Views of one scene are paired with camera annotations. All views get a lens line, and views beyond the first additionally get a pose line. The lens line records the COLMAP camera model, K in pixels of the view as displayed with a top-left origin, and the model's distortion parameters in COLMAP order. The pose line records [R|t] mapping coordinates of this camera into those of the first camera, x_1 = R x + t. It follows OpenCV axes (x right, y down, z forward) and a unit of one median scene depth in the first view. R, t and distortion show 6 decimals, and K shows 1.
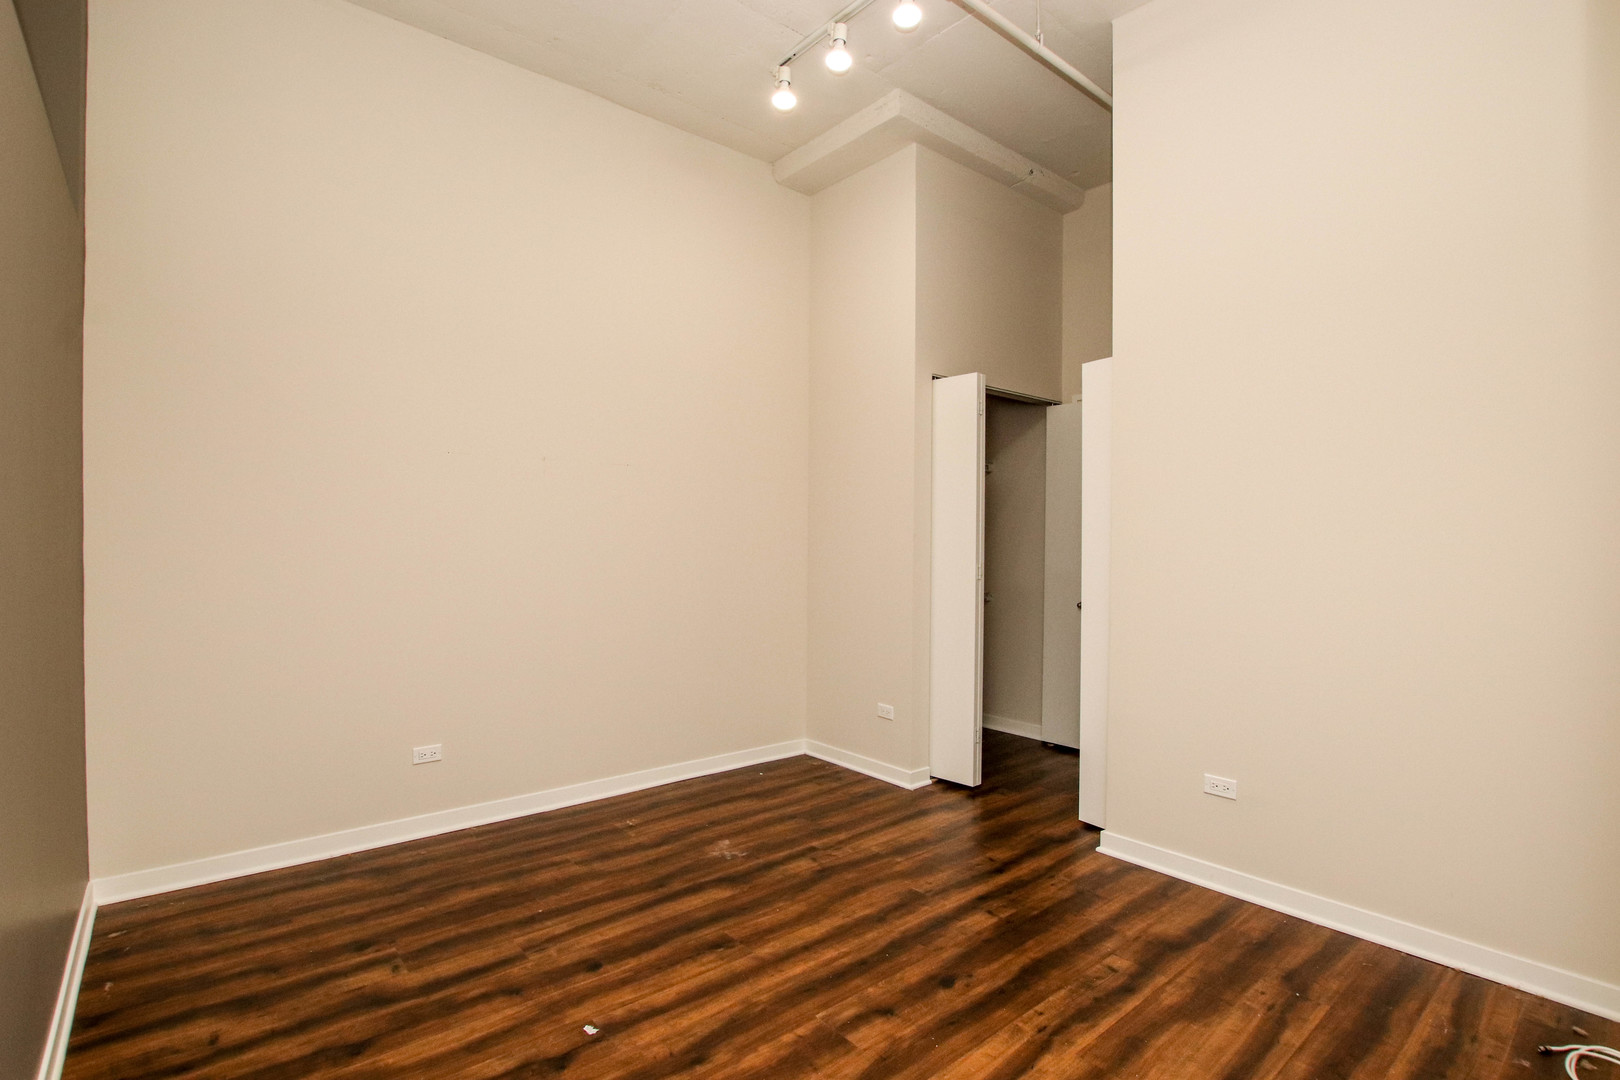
lens RADIAL K [[774.2, 0, 824.9], [0, 774.2, 551.4], [0, 0, 1]] dist [-0.025798, 0.000783]
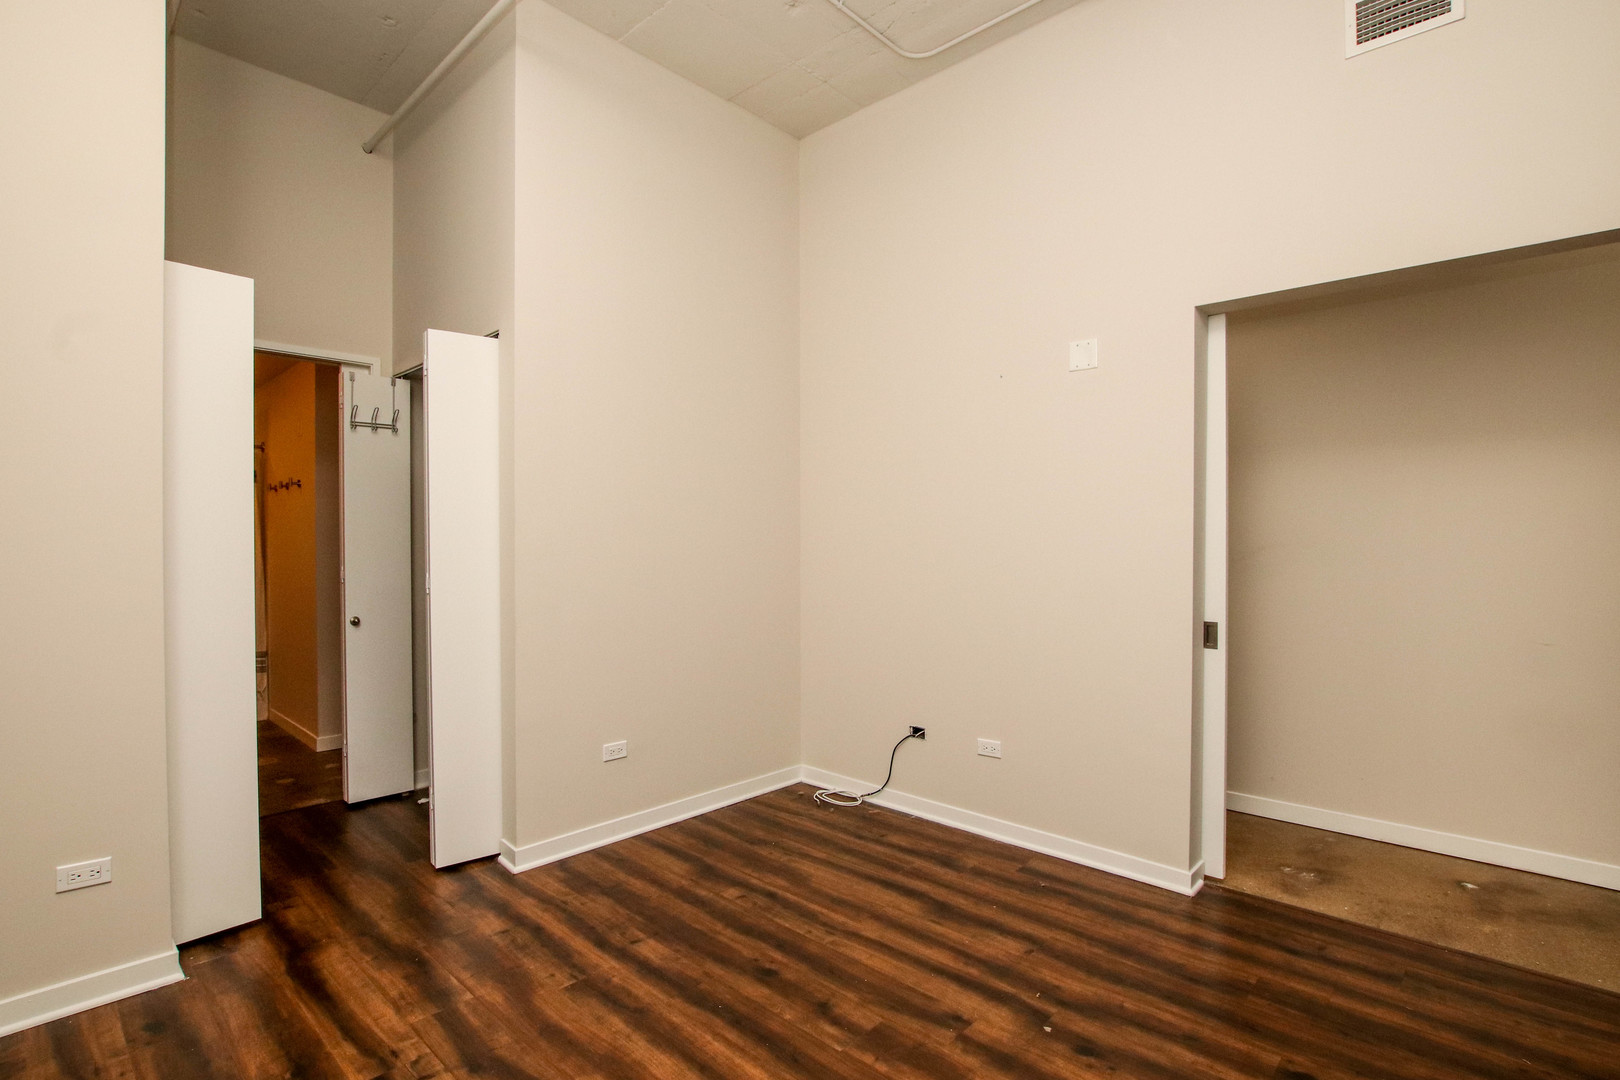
lens RADIAL K [[774.2, 0, 824.9], [0, 774.2, 551.4], [0, 0, 1]] dist [-0.025798, 0.000783]
pose [[-0.116780, -0.017007, 0.993012, -0.737623], [0.017475, 0.999663, 0.019176, -0.010924], [-0.993004, 0.019592, -0.116444, 0.898491]]
